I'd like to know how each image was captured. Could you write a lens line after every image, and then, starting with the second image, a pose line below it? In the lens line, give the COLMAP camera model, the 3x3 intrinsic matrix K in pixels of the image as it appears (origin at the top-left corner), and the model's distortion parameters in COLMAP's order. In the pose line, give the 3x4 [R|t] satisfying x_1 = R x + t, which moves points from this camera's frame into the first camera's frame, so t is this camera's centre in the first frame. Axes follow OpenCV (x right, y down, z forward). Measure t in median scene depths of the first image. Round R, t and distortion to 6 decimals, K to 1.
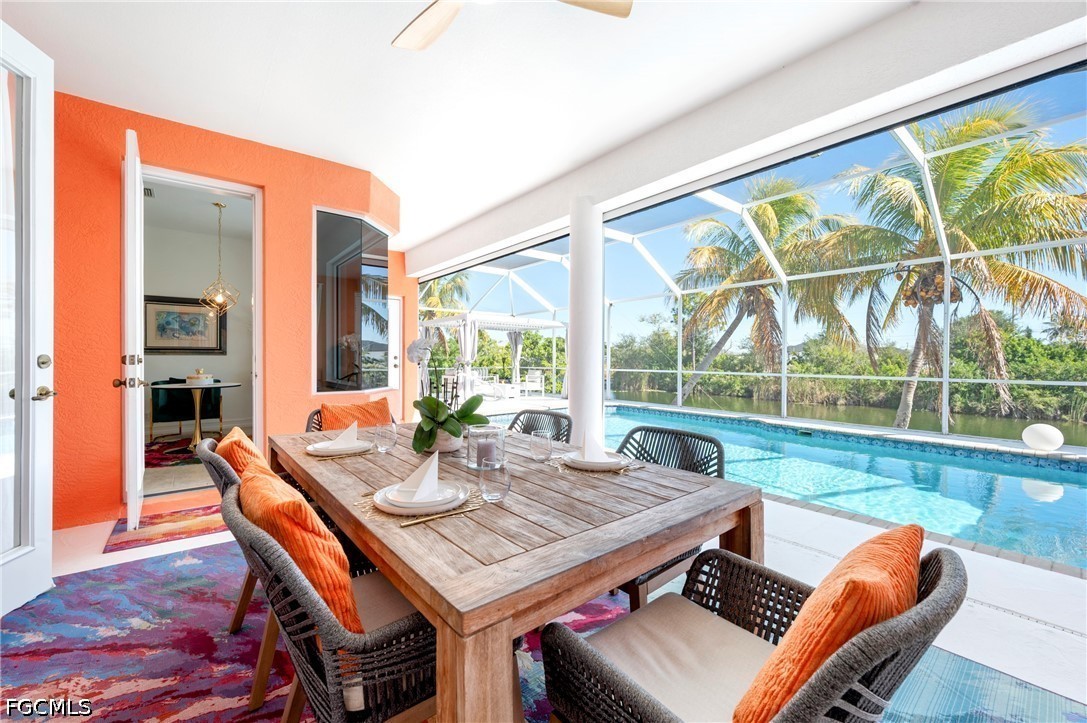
lens RADIAL K [[431.7, 0, 541.0], [0, 431.7, 359.3], [0, 0, 1]] dist [0.000851, 0.000032]
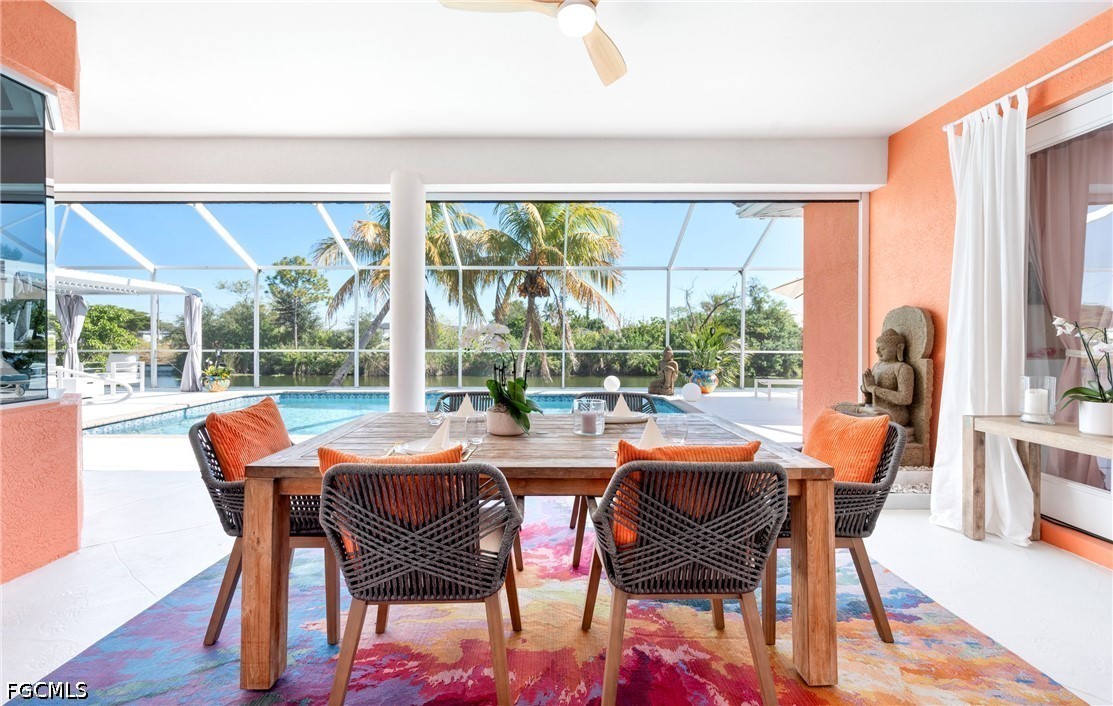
lens RADIAL K [[451.6, 0, 551.1], [0, 451.6, 337.9], [0, 0, 1]] dist [0.000380, 0.000131]
pose [[0.627436, -0.005872, 0.778646, -0.102919], [0.002397, 0.999981, 0.005610, -0.002178], [-0.778665, -0.001653, 0.627438, 0.025297]]
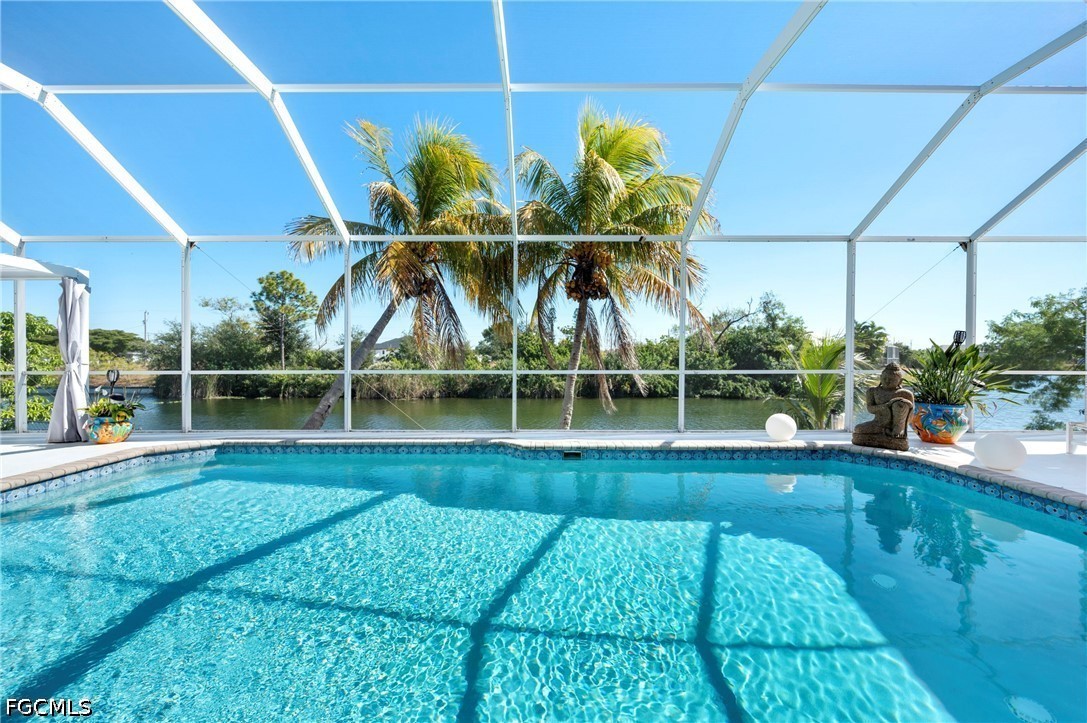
lens RADIAL K [[436.1, 0, 536.2], [0, 436.1, 358.5], [0, 0, 1]] dist [-0.000403, 0.000069]
pose [[0.626361, -0.007719, 0.779495, 0.010330], [0.005125, 0.999970, 0.005785, 0.004455], [-0.779516, 0.000371, 0.626382, 0.239756]]
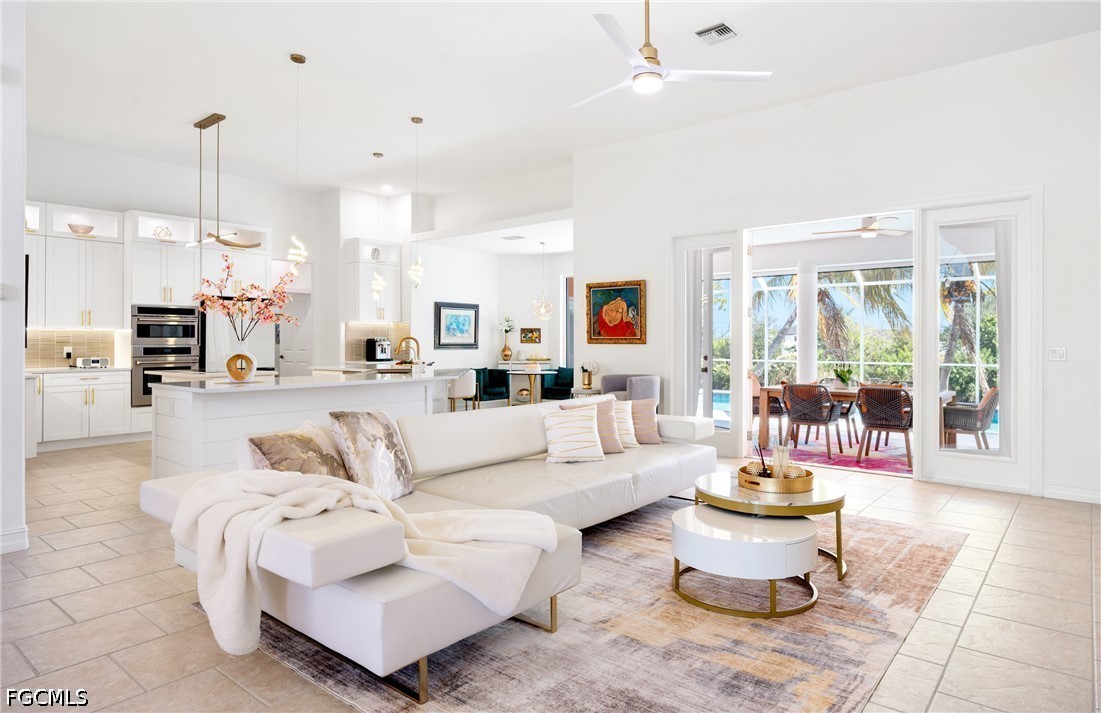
lens RADIAL K [[641.3, 0, 563.4], [0, 641.3, 340.4], [0, 0, 1]] dist [0.002125, 0.000227]
pose [[0.978564, -0.001198, 0.205939, -0.291724], [0.002517, 0.999978, -0.006141, -0.007672], [-0.205927, 0.006528, 0.978546, -0.274568]]
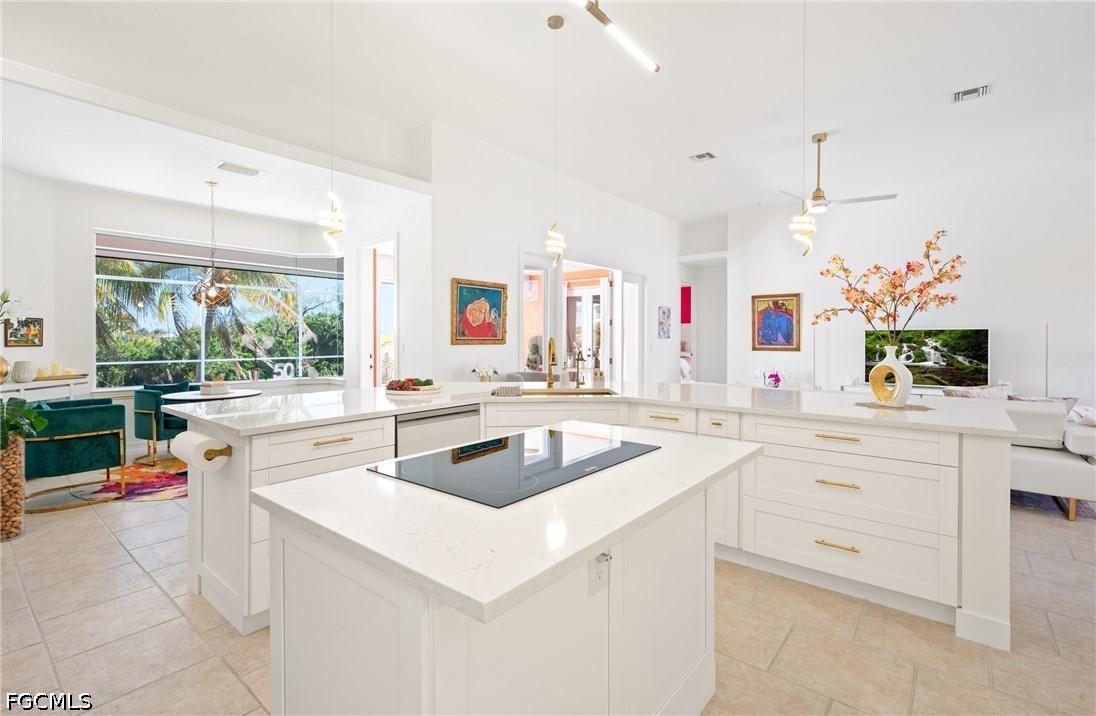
lens RADIAL K [[501.7, 0, 546.8], [0, 501.7, 353.7], [0, 0, 1]] dist [0.000483, 0.000000]
pose [[-0.198411, -0.032387, 0.979584, -0.491205], [0.004960, 0.999408, 0.034047, -0.012761], [-0.980106, 0.011614, -0.198133, 0.143250]]
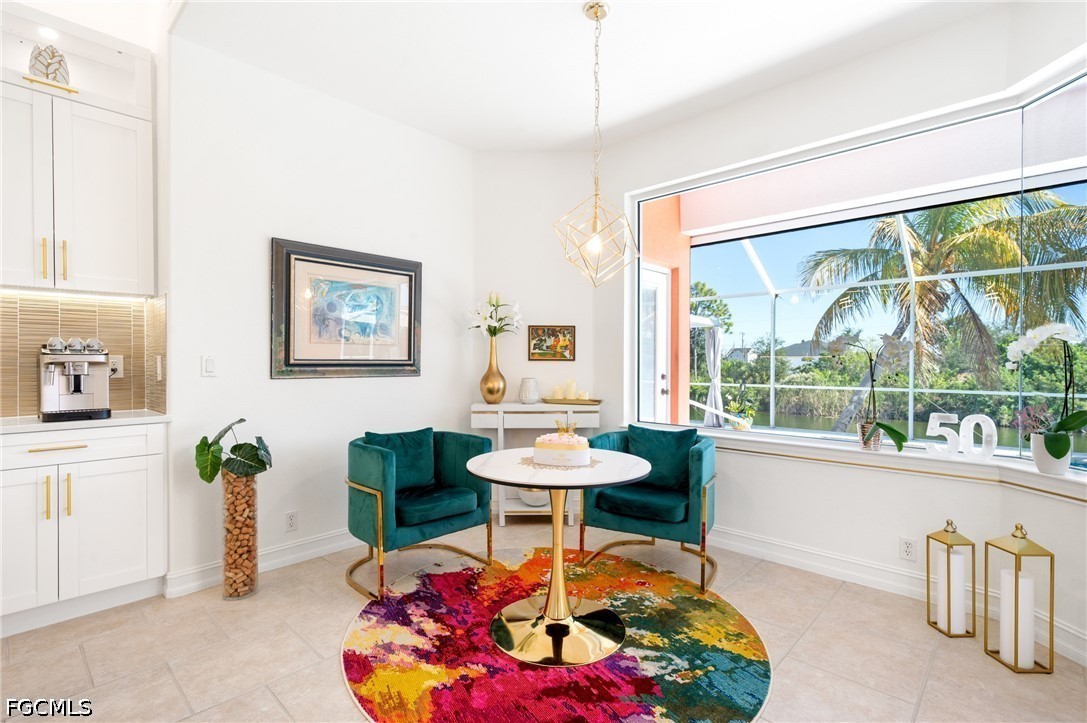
lens RADIAL K [[509.3, 0, 539.9], [0, 509.3, 364.4], [0, 0, 1]] dist [0.000488, 0.000087]
pose [[0.990166, -0.000340, 0.139898, -0.227604], [0.000468, 0.999999, -0.000888, -0.007376], [-0.139898, 0.000944, 0.990165, 0.141527]]
